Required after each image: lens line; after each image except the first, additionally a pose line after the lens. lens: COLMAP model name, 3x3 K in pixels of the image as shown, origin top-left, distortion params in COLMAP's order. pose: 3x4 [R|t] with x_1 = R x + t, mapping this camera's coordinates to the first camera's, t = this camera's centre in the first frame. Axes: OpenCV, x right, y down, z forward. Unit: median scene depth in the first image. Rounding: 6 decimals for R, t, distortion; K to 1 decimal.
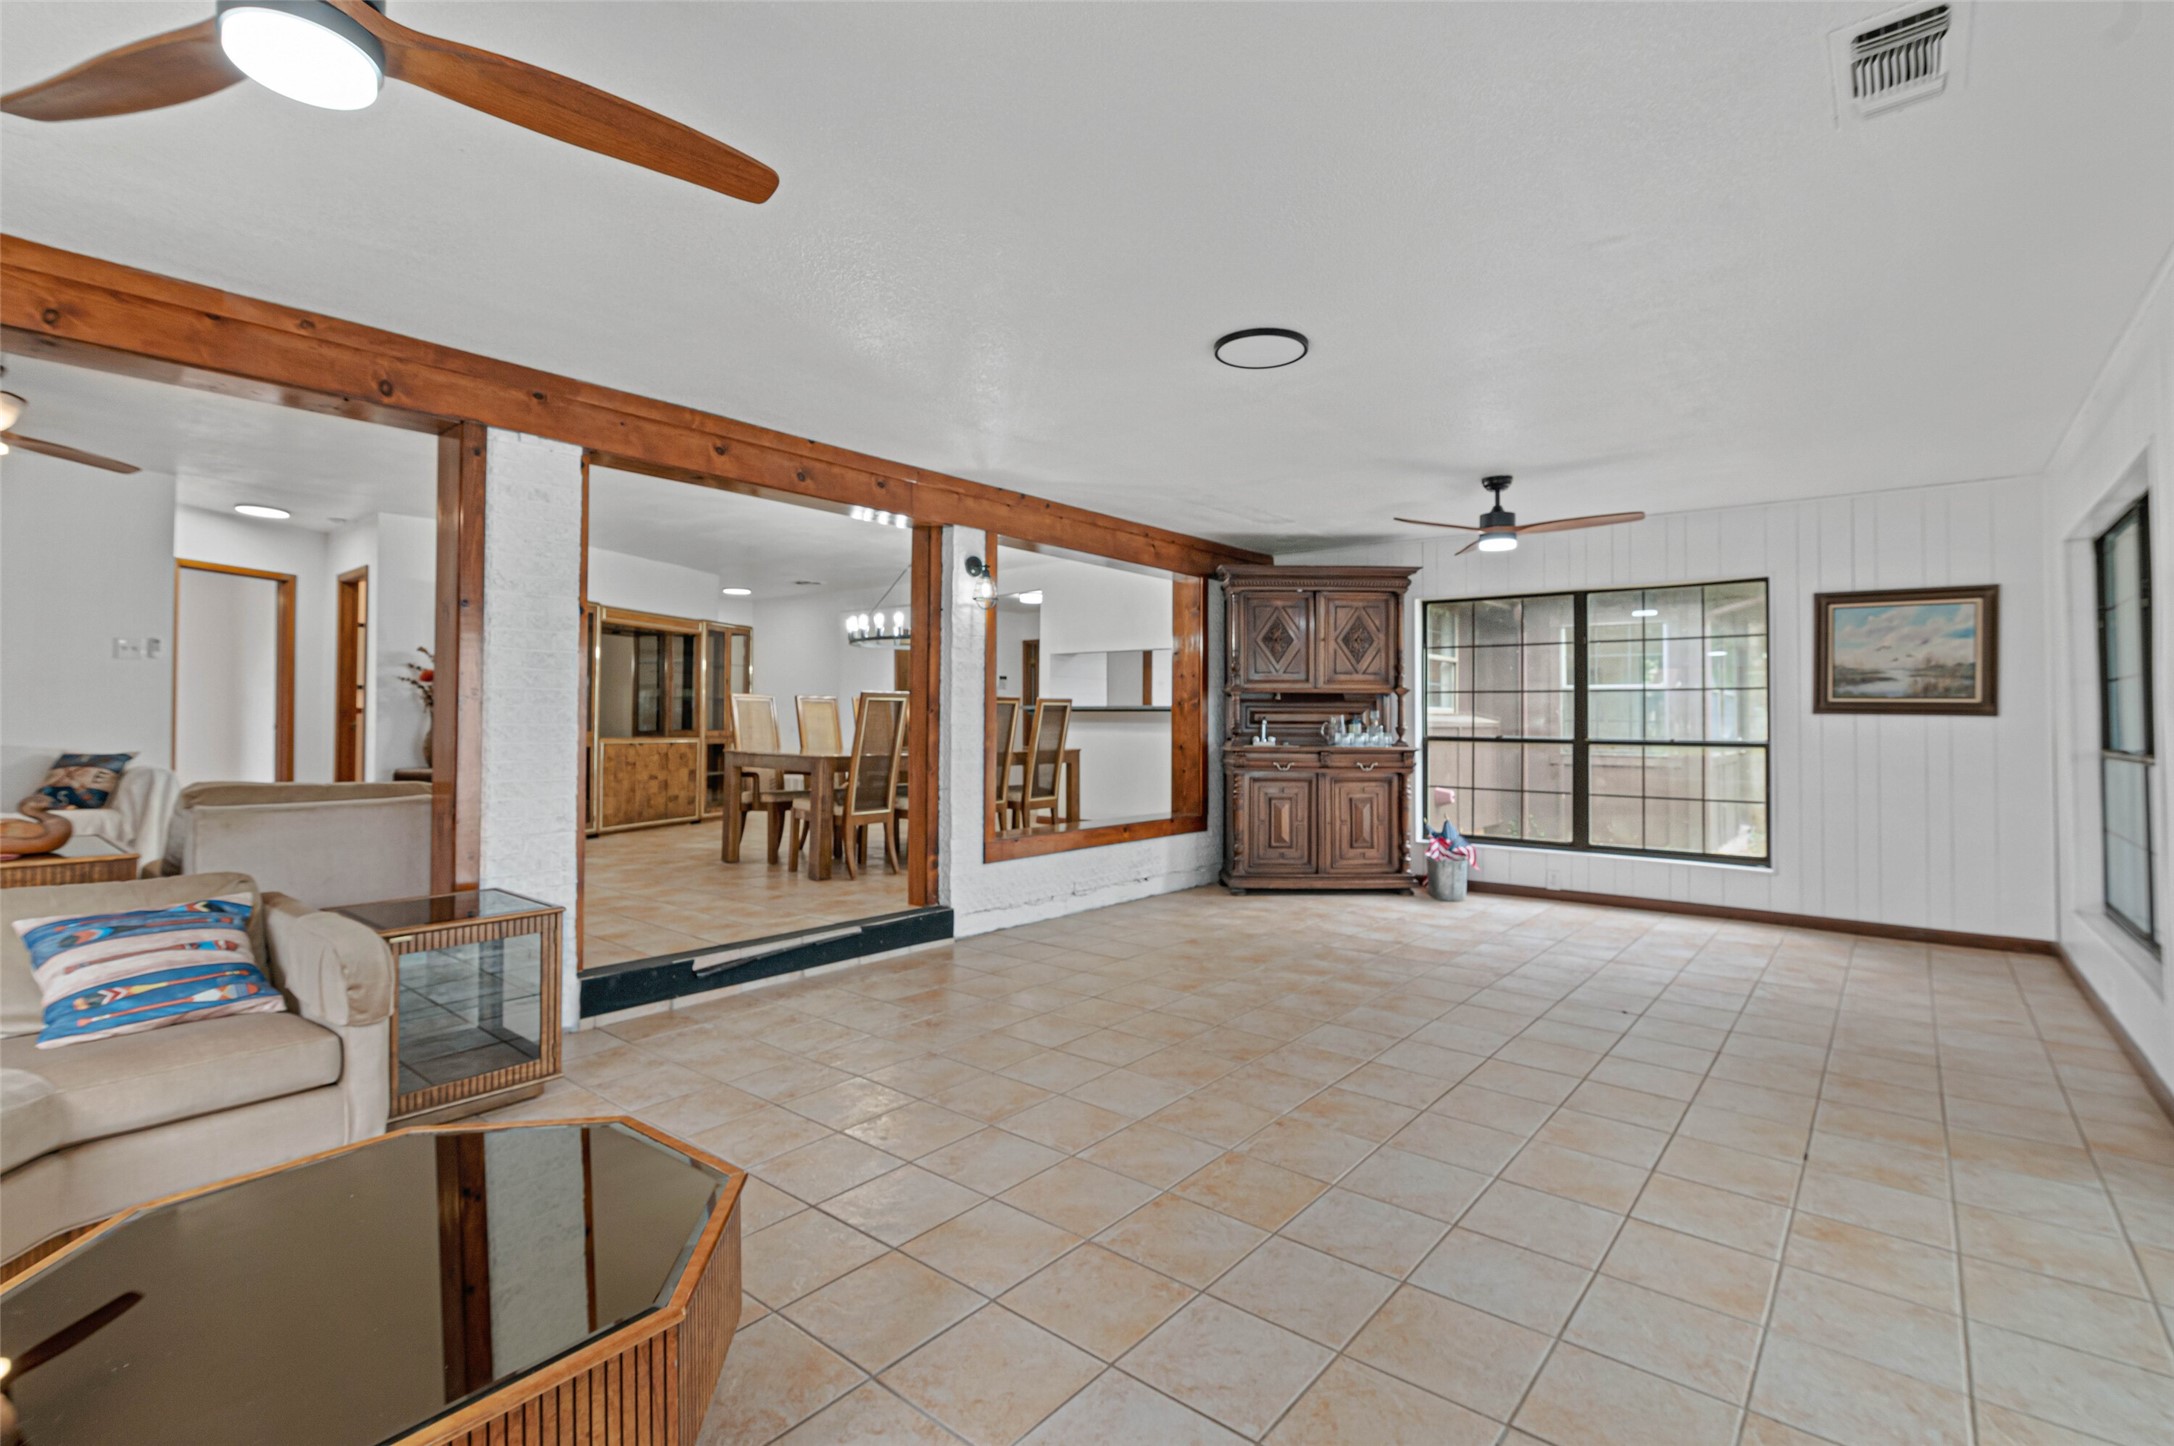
lens RADIAL K [[997.6, 0, 1079.2], [0, 997.6, 720.0], [0, 0, 1]] dist [-0.012530, 0.001552]
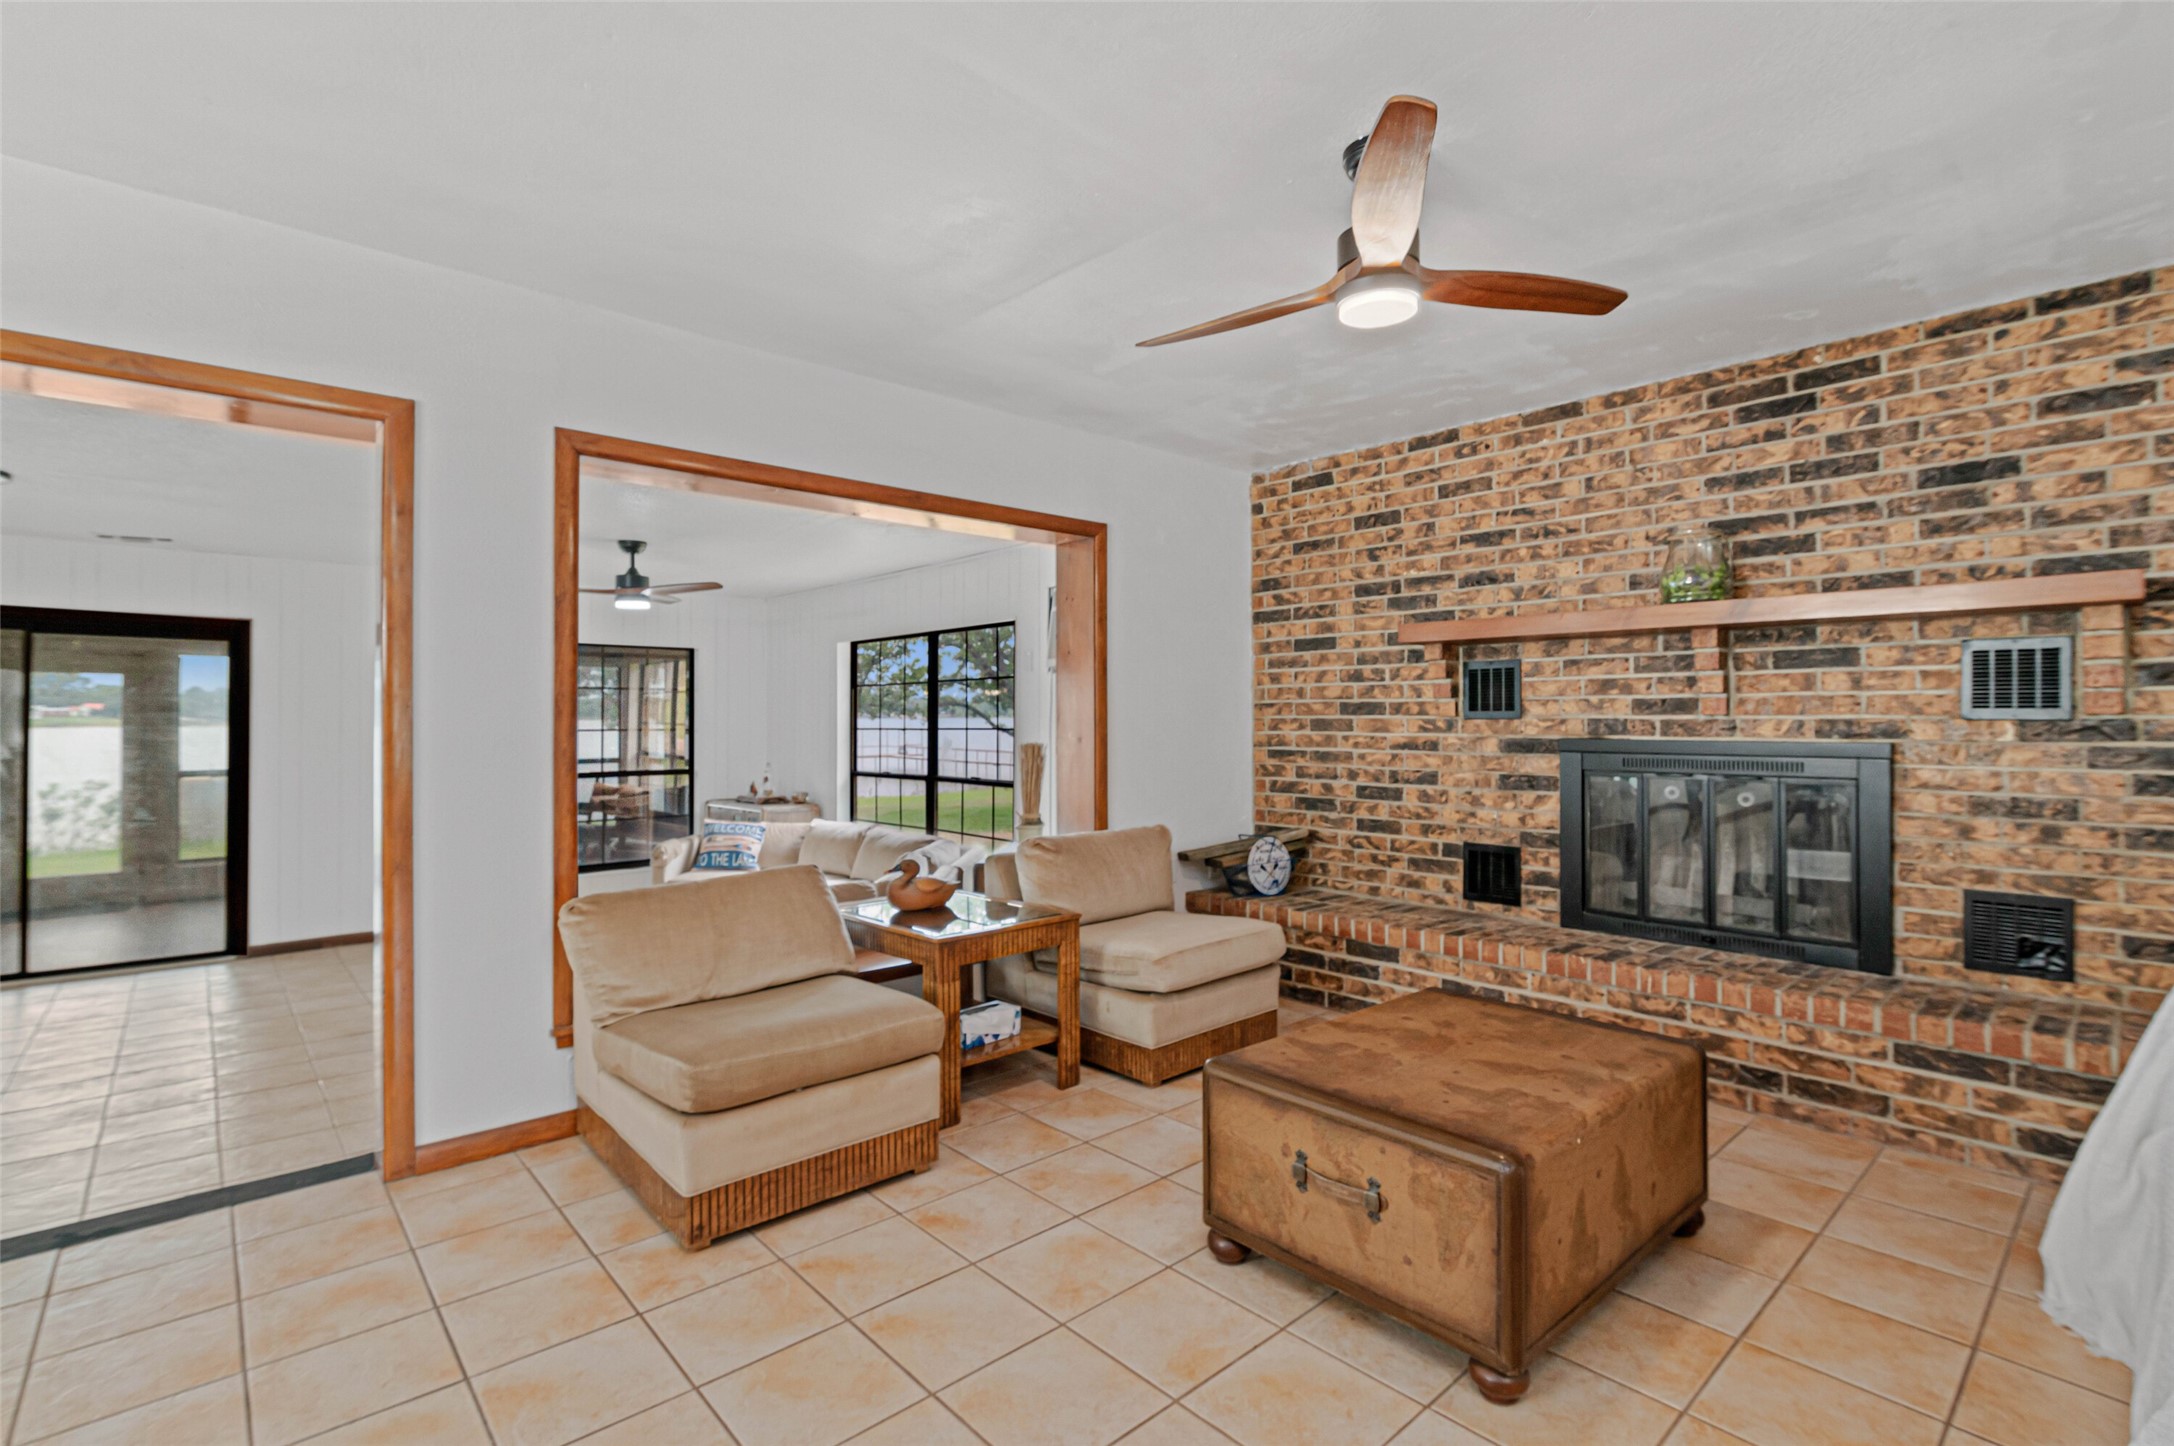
lens RADIAL K [[997.6, 0, 1082.1], [0, 997.6, 709.7], [0, 0, 1]] dist [-0.012530, 0.001552]
pose [[-0.988740, 0.003969, 0.149594, 0.168035], [0.002724, 0.999960, -0.008524, -0.027623], [-0.149622, -0.008021, -0.988711, 1.413391]]
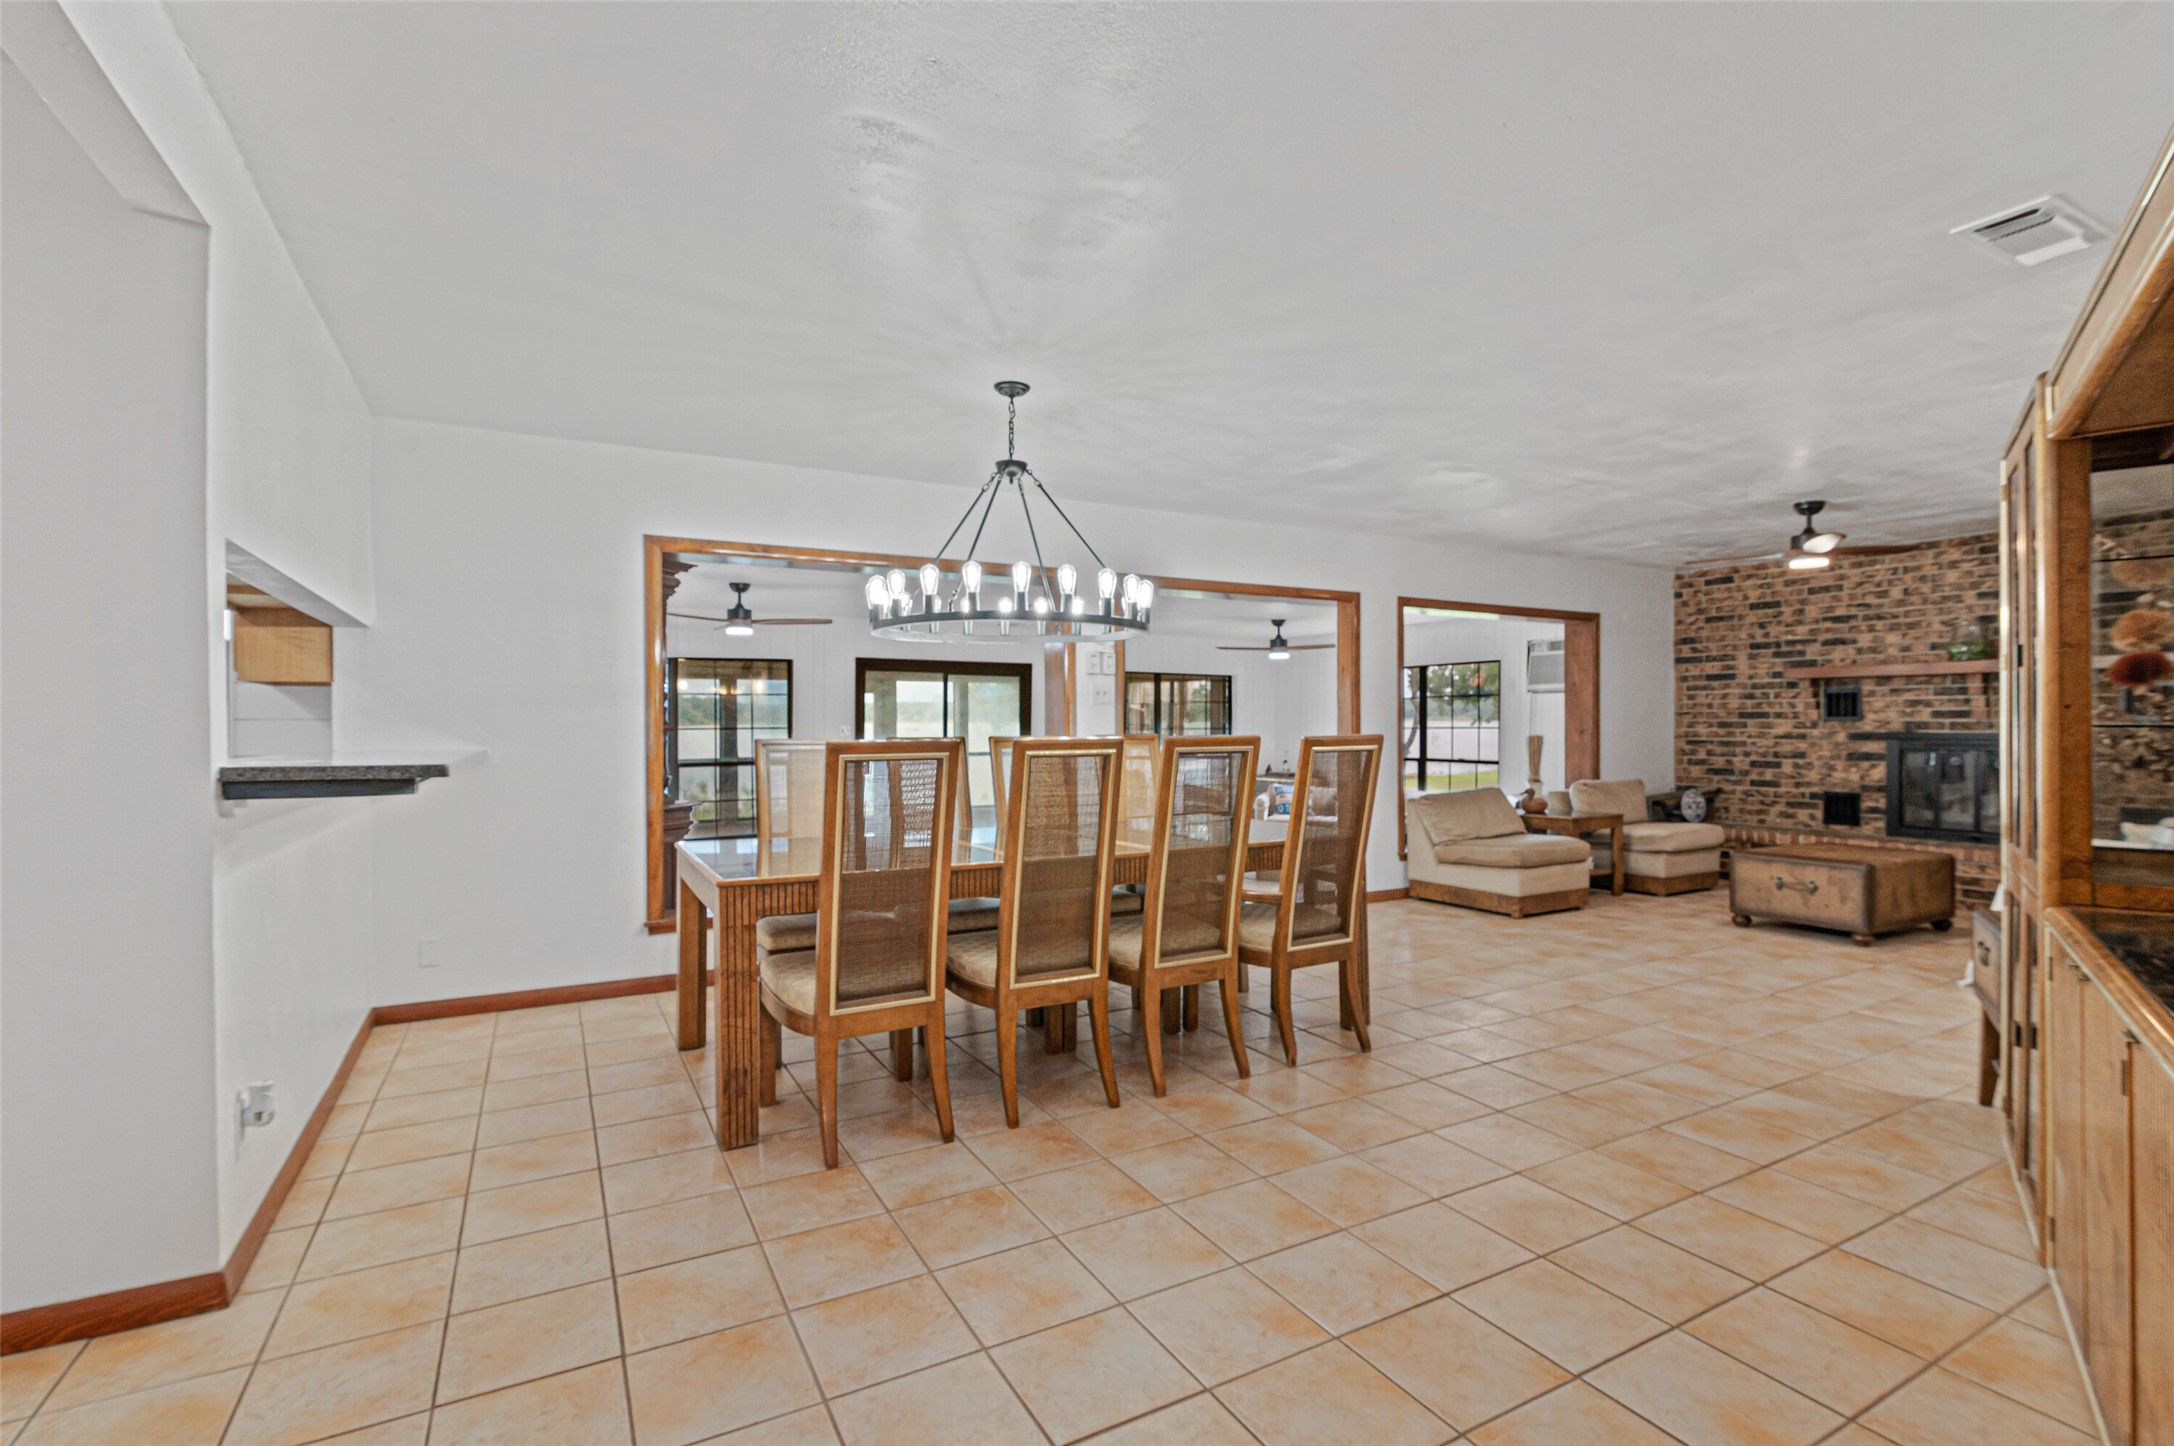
lens RADIAL K [[997.6, 0, 1092.4], [0, 997.6, 725.0], [0, 0, 1]] dist [-0.012530, 0.001552]
pose [[-0.930042, 0.001352, 0.367451, 0.316009], [0.002437, 0.999994, 0.002488, -0.027191], [-0.367445, 0.003209, -0.930040, 1.889455]]
